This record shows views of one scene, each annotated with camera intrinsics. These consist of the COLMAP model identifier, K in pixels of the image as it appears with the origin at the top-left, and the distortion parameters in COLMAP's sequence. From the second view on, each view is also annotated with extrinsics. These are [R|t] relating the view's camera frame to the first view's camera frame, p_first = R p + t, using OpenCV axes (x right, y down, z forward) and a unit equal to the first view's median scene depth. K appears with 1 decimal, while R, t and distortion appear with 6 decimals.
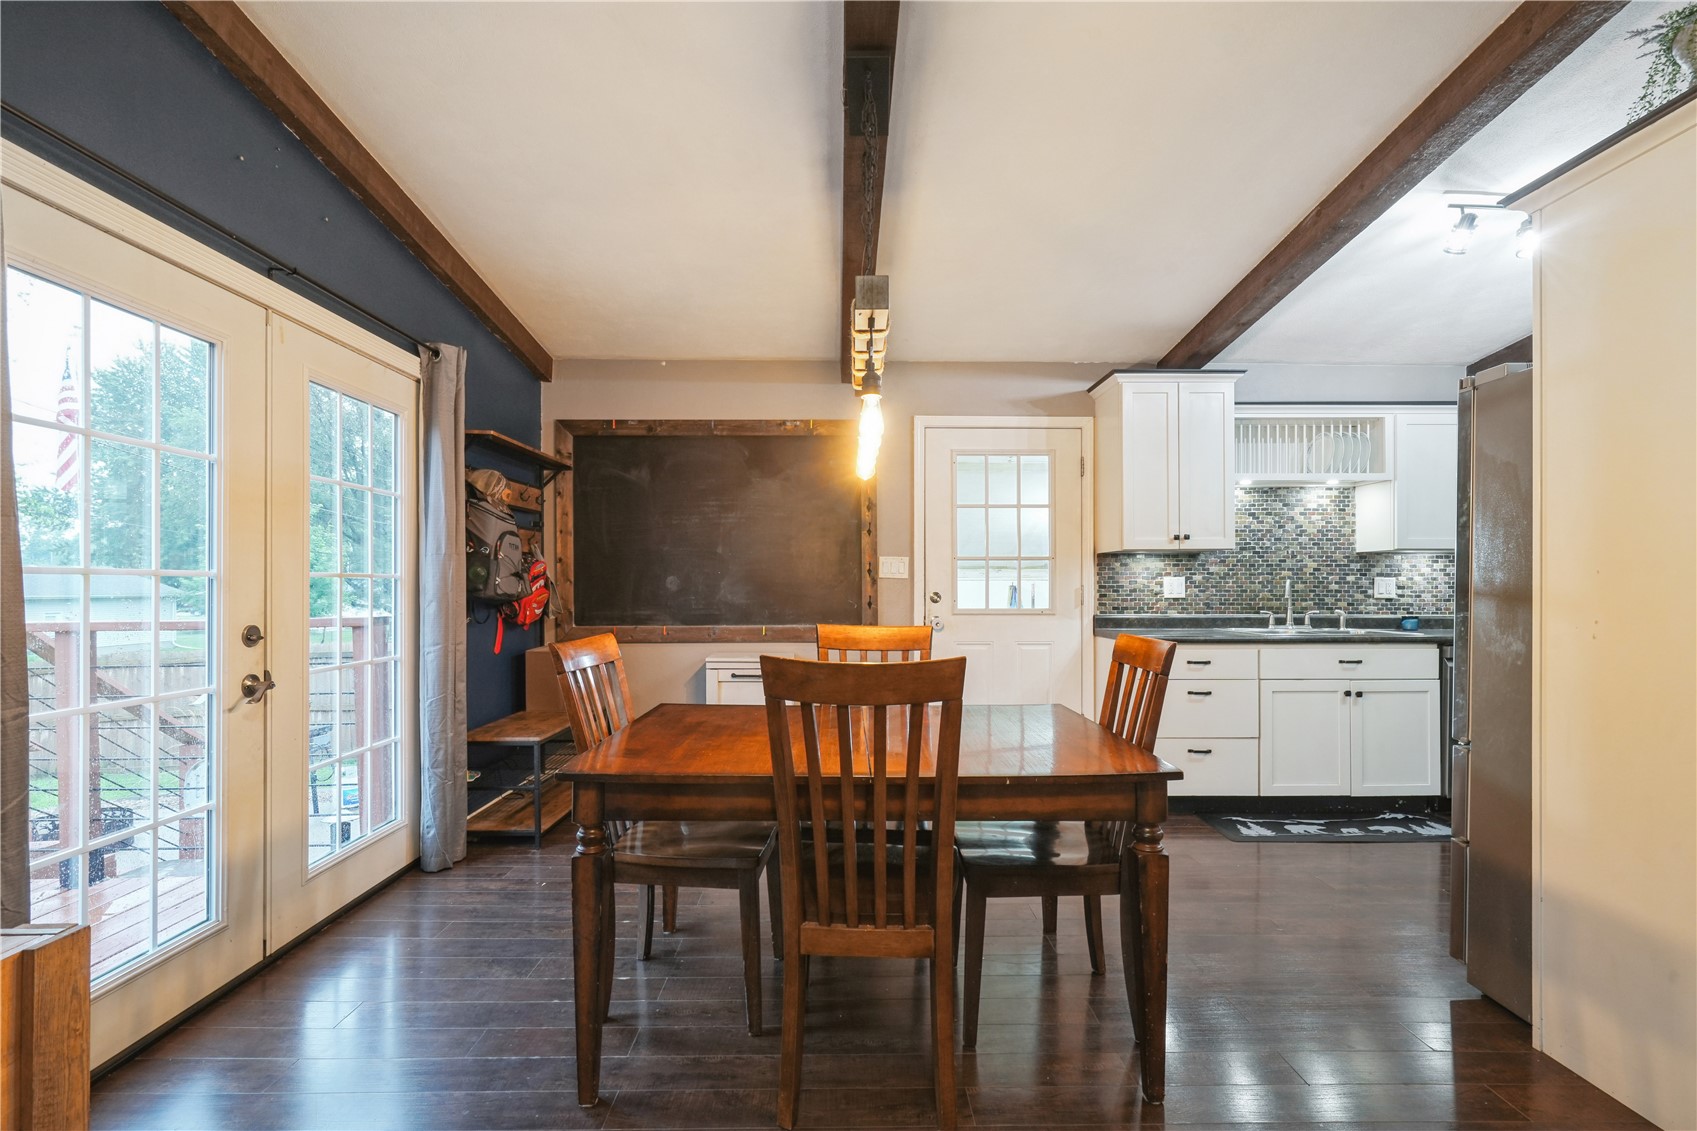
lens RADIAL K [[774.3, 0, 855.1], [0, 774.3, 581.5], [0, 0, 1]] dist [-0.003672, 0.002669]
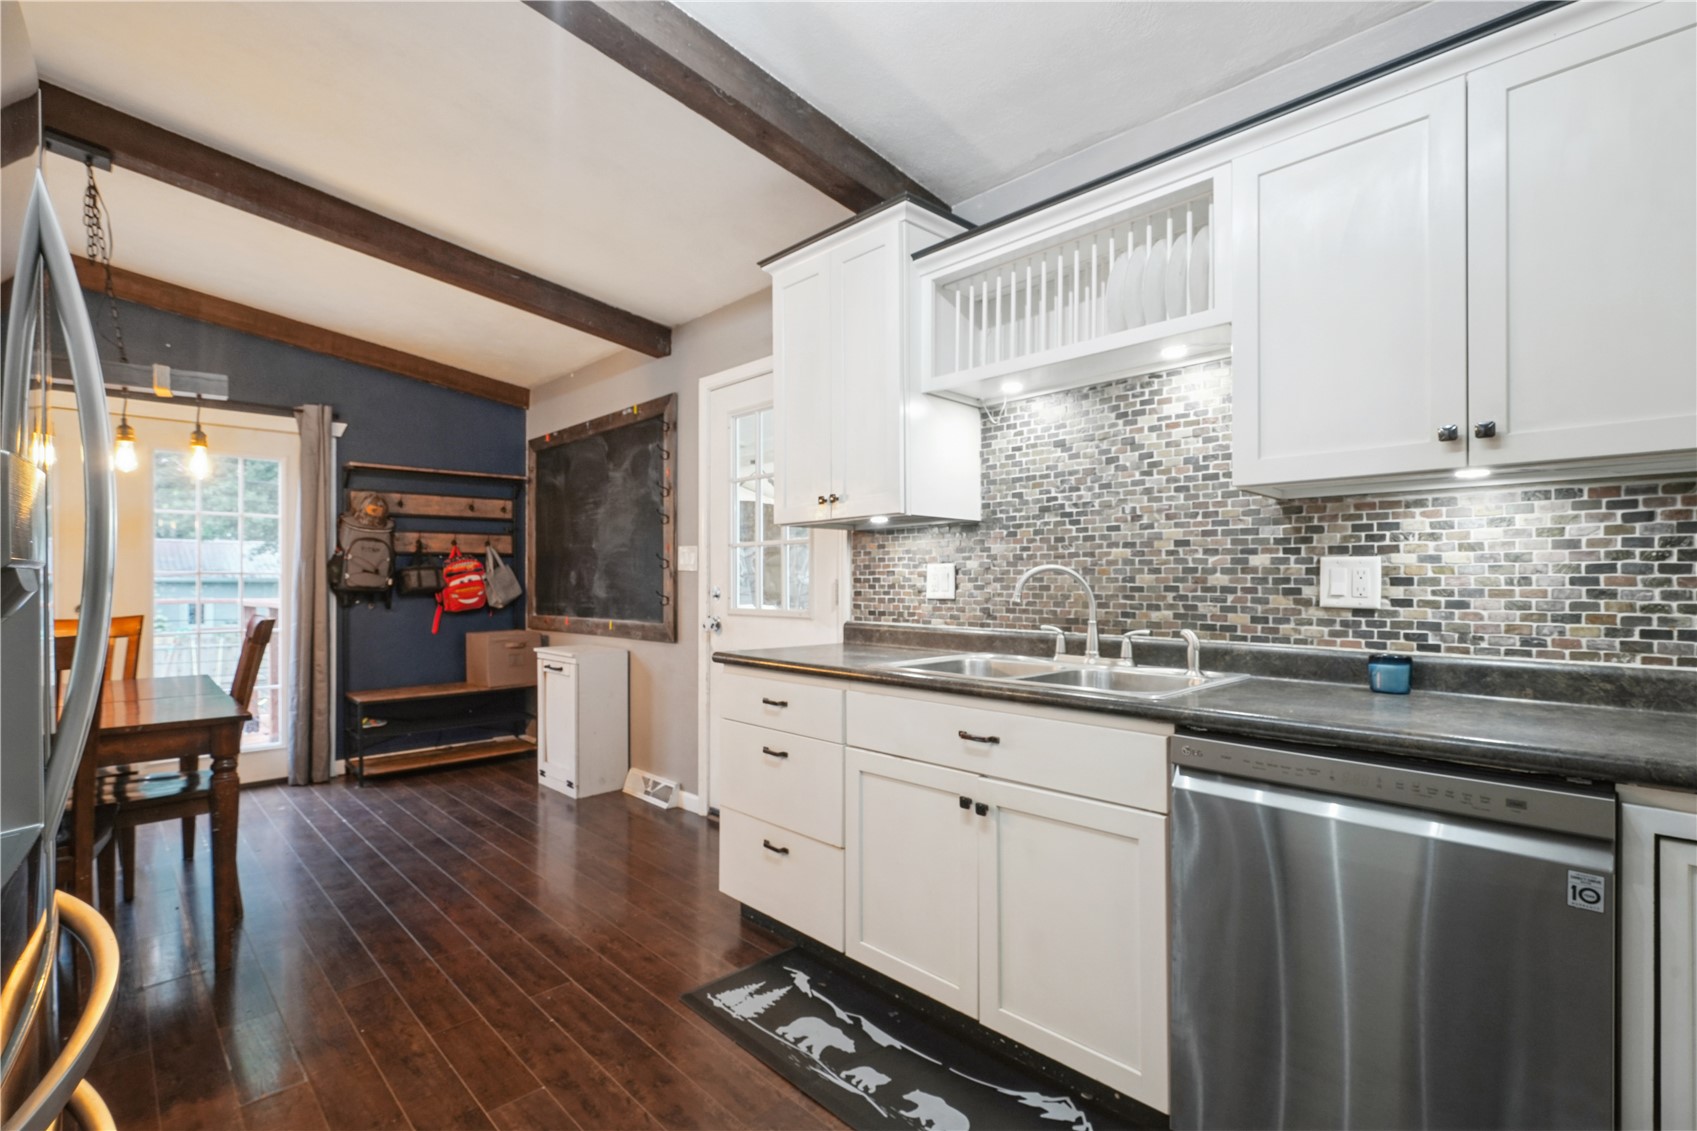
lens RADIAL K [[774.3, 0, 860.0], [0, 774.3, 577.9], [0, 0, 1]] dist [-0.003672, 0.002669]
pose [[0.688145, -0.003672, -0.725564, 0.804488], [0.004441, 0.999990, -0.000849, 0.005349], [0.725559, -0.002638, 0.688155, 0.534895]]
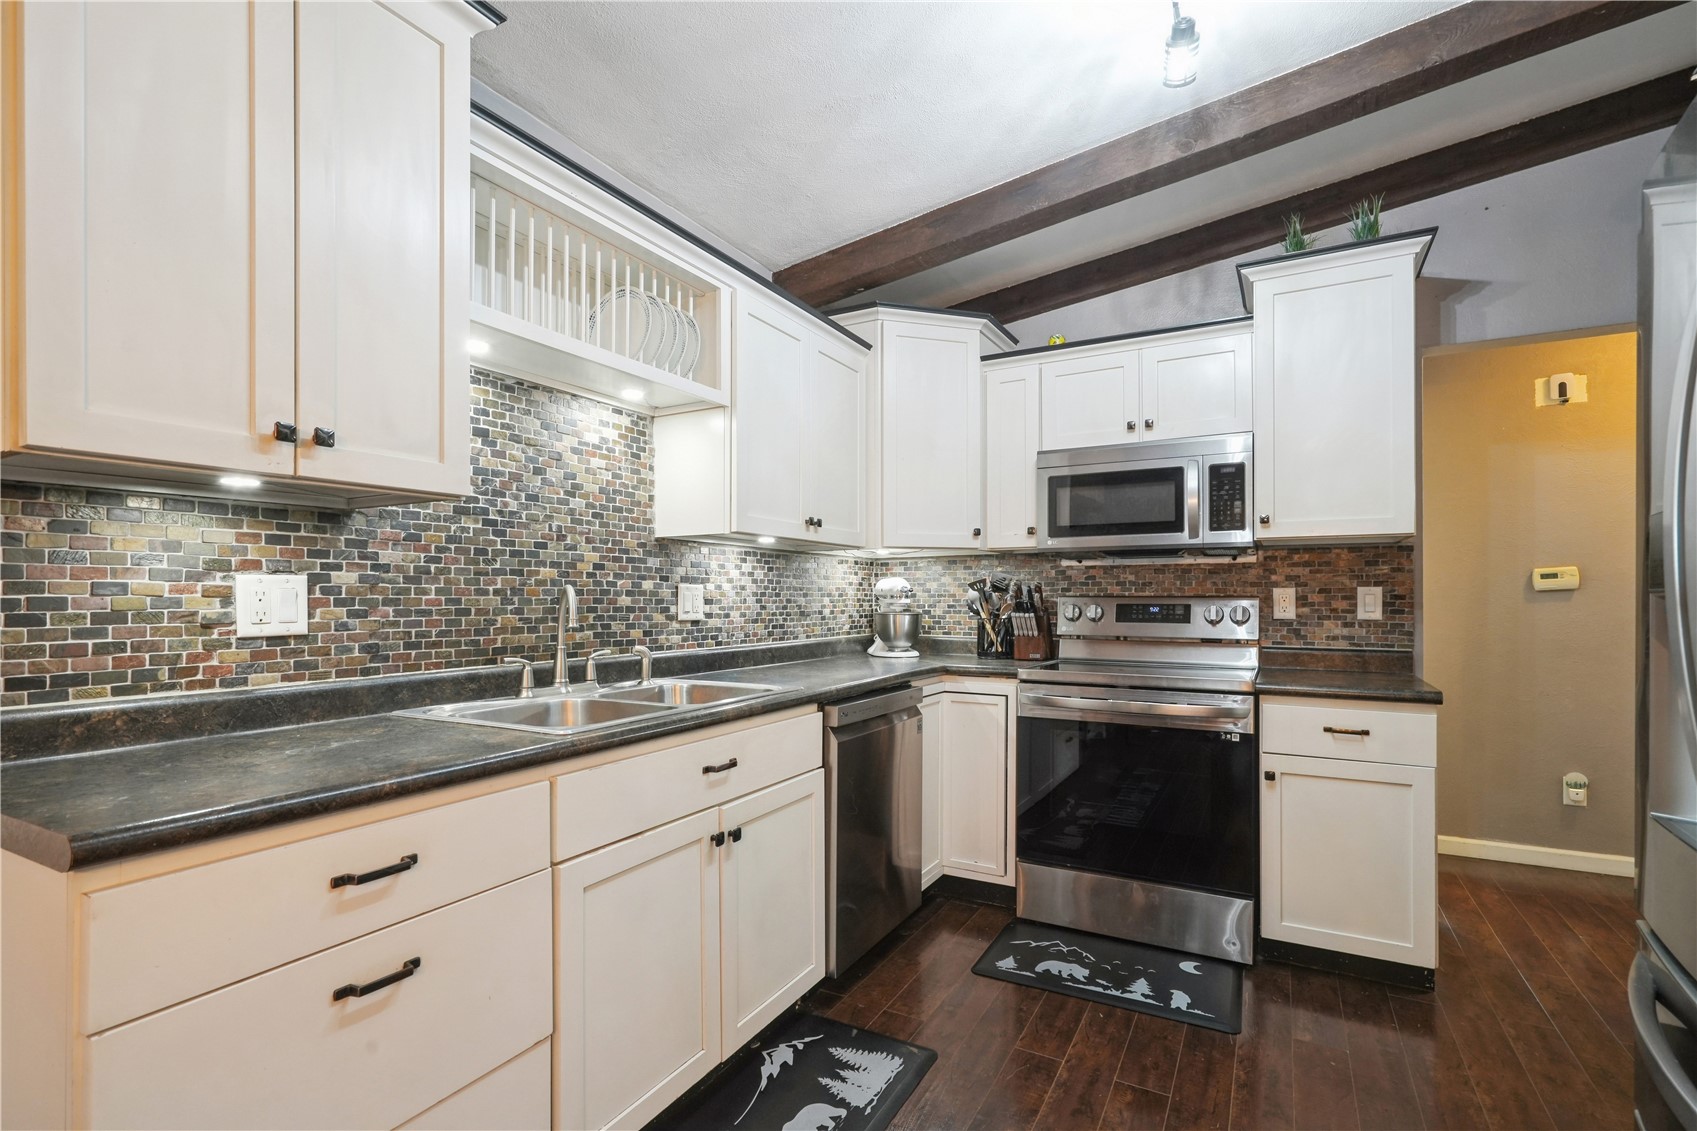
lens RADIAL K [[774.3, 0, 850.6], [0, 774.3, 592.2], [0, 0, 1]] dist [-0.003672, 0.002669]
pose [[0.504841, 0.004452, 0.863201, 0.246470], [-0.001234, 0.999989, -0.004436, 0.003273], [-0.863212, 0.001175, 0.504841, 0.606514]]
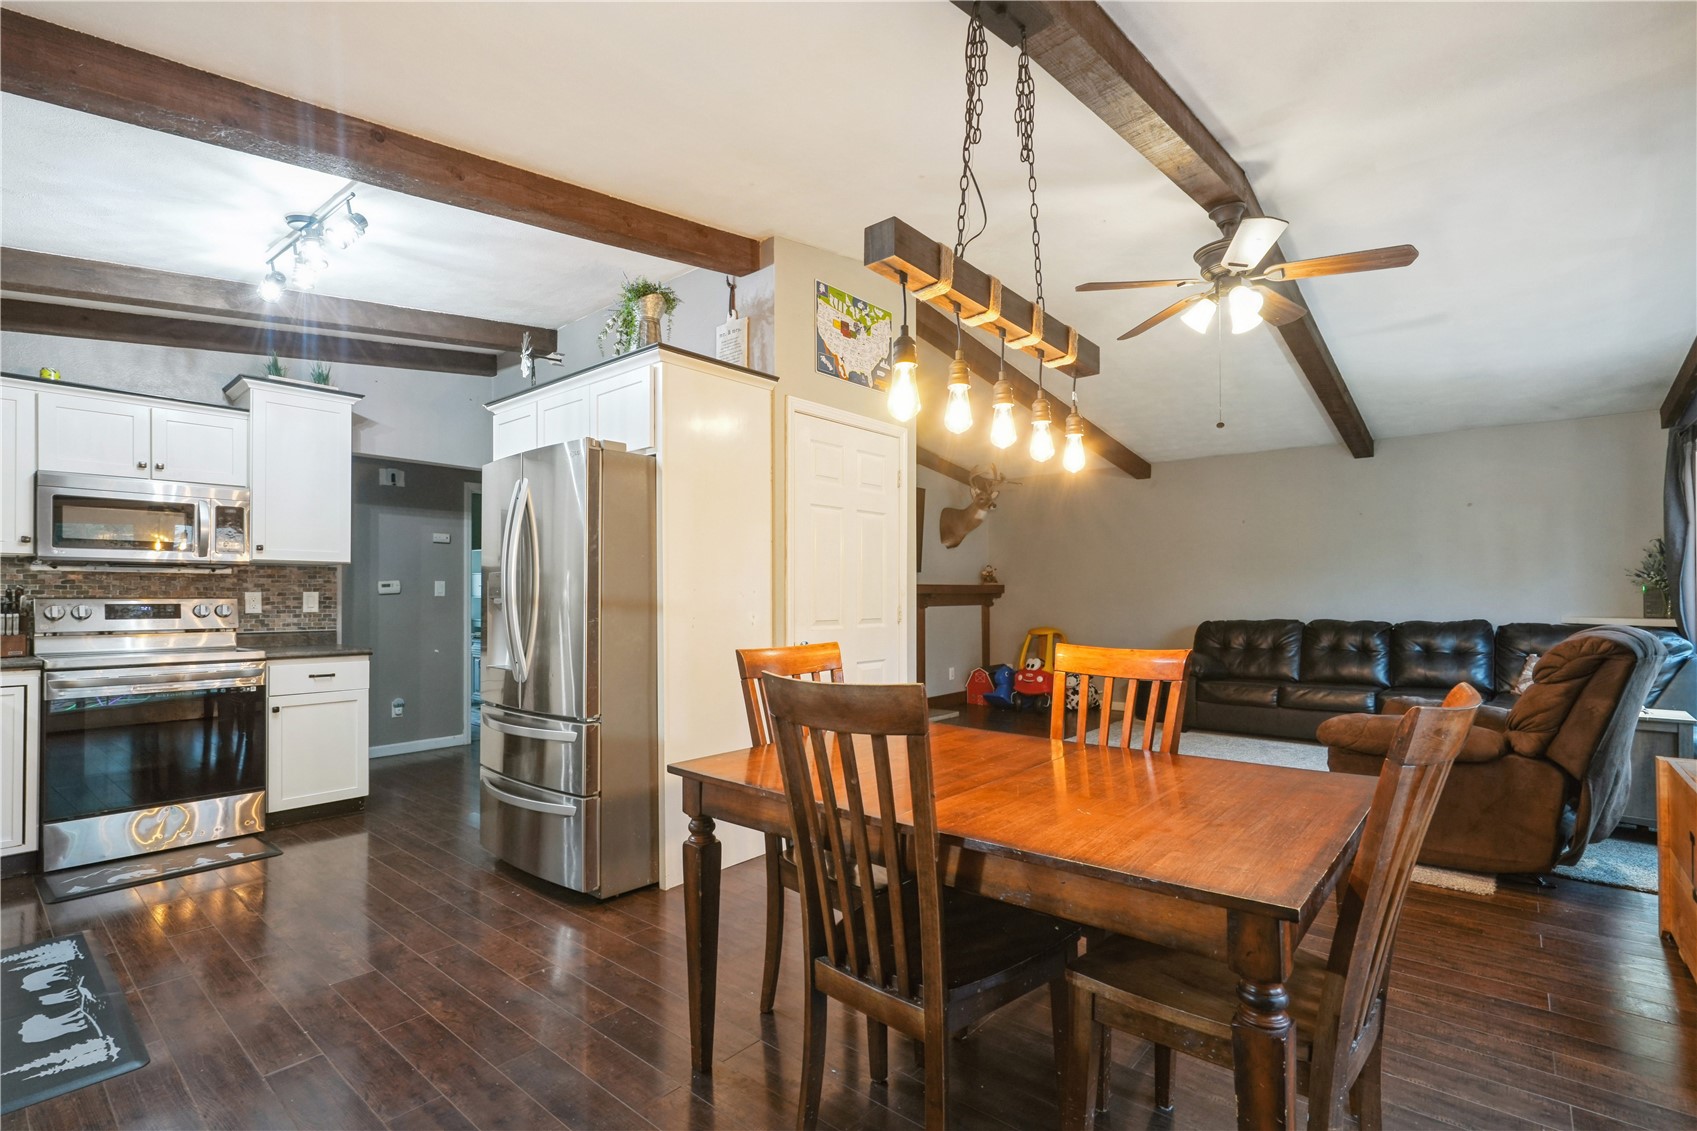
lens RADIAL K [[774.3, 0, 855.6], [0, 774.3, 590.4], [0, 0, 1]] dist [-0.003672, 0.002669]
pose [[-0.747264, 0.005460, 0.664505, -0.199157], [-0.000676, 0.999959, -0.008977, 0.002289], [-0.664527, -0.007158, -0.747230, 0.842293]]
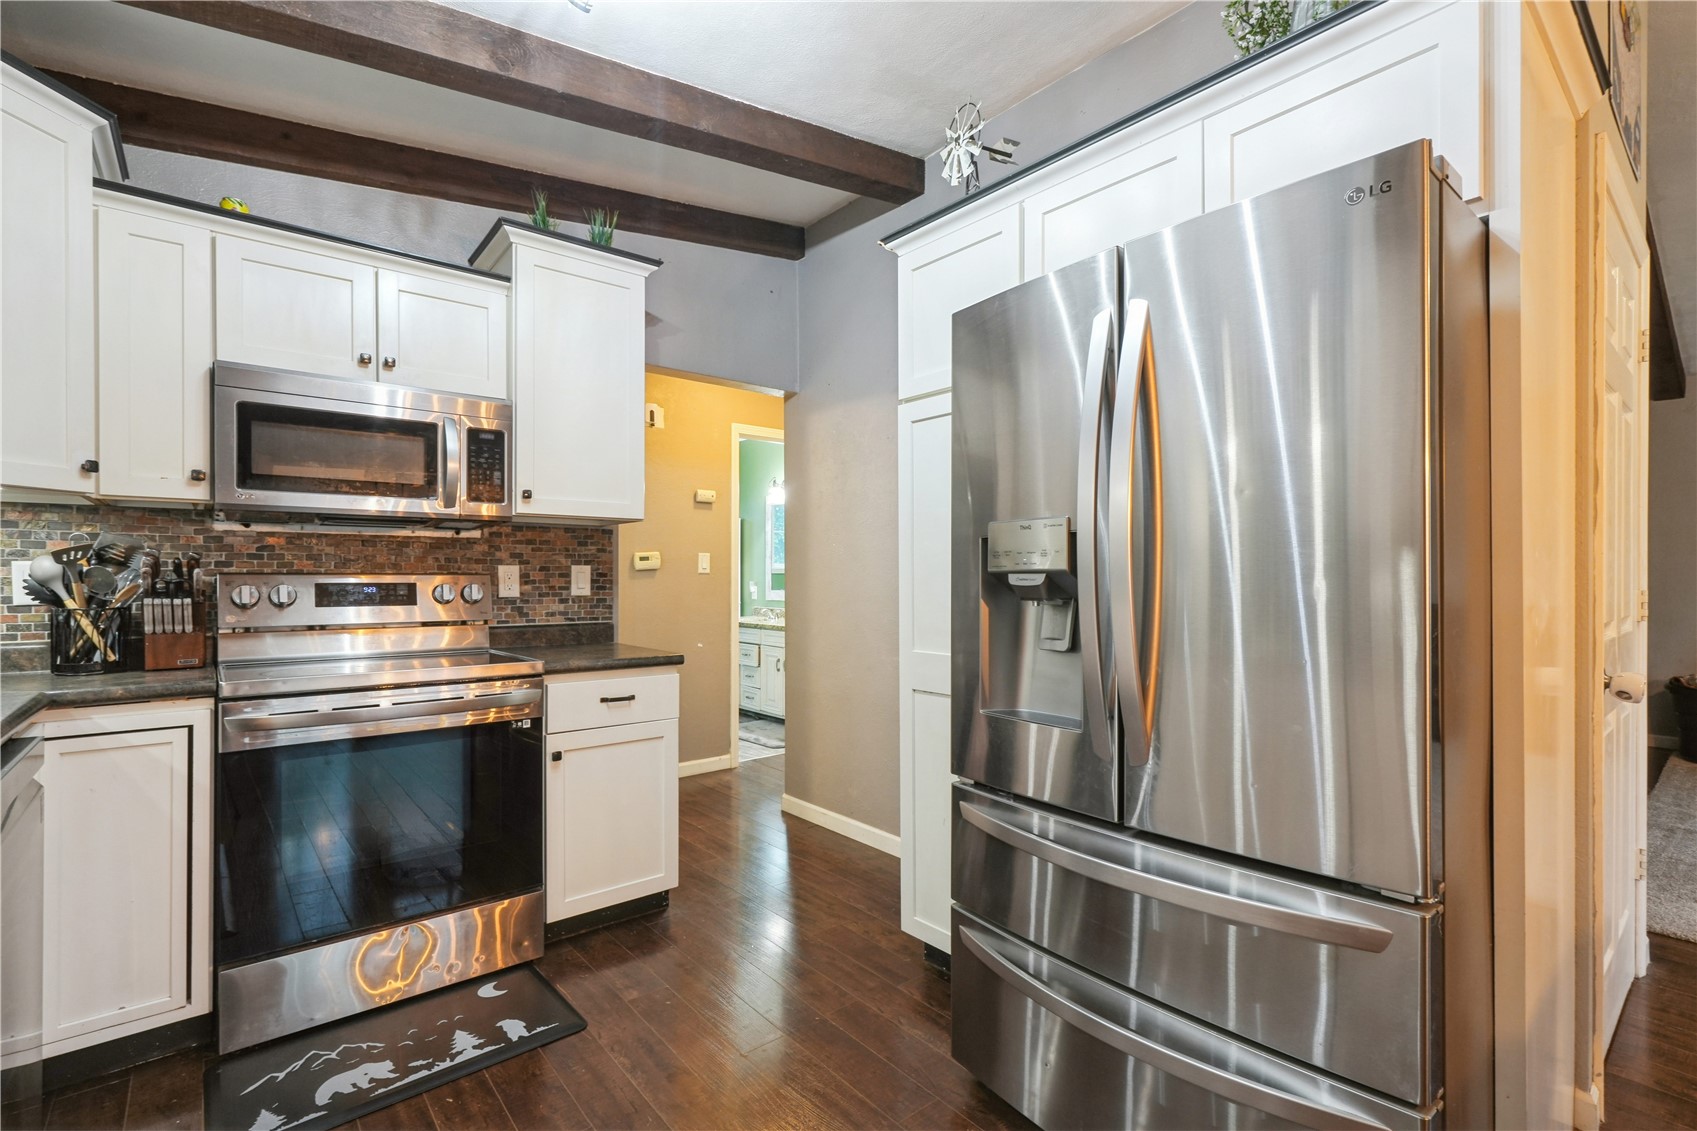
lens RADIAL K [[774.3, 0, 855.5], [0, 774.3, 576.6], [0, 0, 1]] dist [-0.003672, 0.002669]
pose [[-0.620964, -0.002505, 0.783835, 0.317238], [-0.003045, 0.999995, 0.000784, 0.004212], [-0.783833, -0.001900, -0.620968, 0.795173]]
